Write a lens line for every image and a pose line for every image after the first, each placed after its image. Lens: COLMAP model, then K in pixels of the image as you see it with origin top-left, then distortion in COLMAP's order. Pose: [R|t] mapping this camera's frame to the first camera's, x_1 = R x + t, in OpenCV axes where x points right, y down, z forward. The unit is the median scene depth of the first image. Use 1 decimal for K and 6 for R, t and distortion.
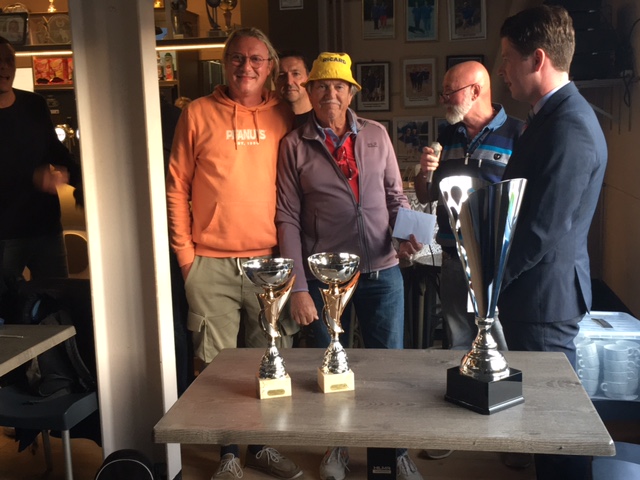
lens RADIAL K [[795.4, 0, 320.0], [0, 795.4, 240.0], [0, 0, 1]] dist [0.005785, 0.012812]
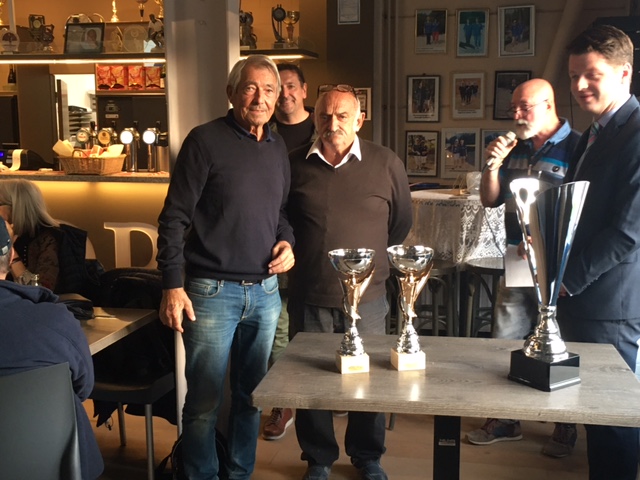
lens RADIAL K [[795.4, 0, 320.0], [0, 795.4, 240.0], [0, 0, 1]] dist [0.005785, 0.012812]
pose [[0.999108, 0.027425, -0.032103, -0.073083], [-0.027877, 0.999517, -0.013727, 0.027719], [0.031711, 0.014610, 0.999390, -0.120382]]
